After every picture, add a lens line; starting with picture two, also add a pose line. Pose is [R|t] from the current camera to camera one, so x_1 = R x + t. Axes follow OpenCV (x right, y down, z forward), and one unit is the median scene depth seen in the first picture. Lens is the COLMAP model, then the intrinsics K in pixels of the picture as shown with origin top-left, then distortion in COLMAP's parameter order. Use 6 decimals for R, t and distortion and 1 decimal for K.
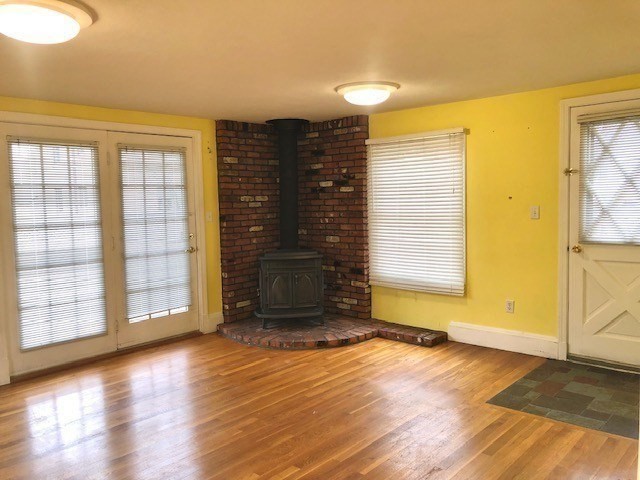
lens RADIAL K [[512.8, 0, 320.0], [0, 512.8, 240.0], [0, 0, 1]] dist [0.006670, 0.000517]
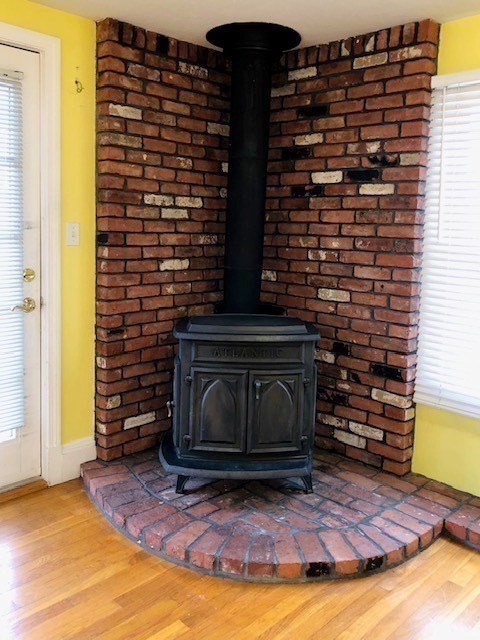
lens RADIAL K [[816.1, 0, 240.0], [0, 816.1, 320.0], [0, 0, 1]] dist [-0.019778, -0.052366]
pose [[0.997206, 0.057618, -0.047545, -0.026929], [-0.055352, 0.997327, 0.047687, -0.011190], [0.050166, -0.044922, 0.997730, 0.266754]]
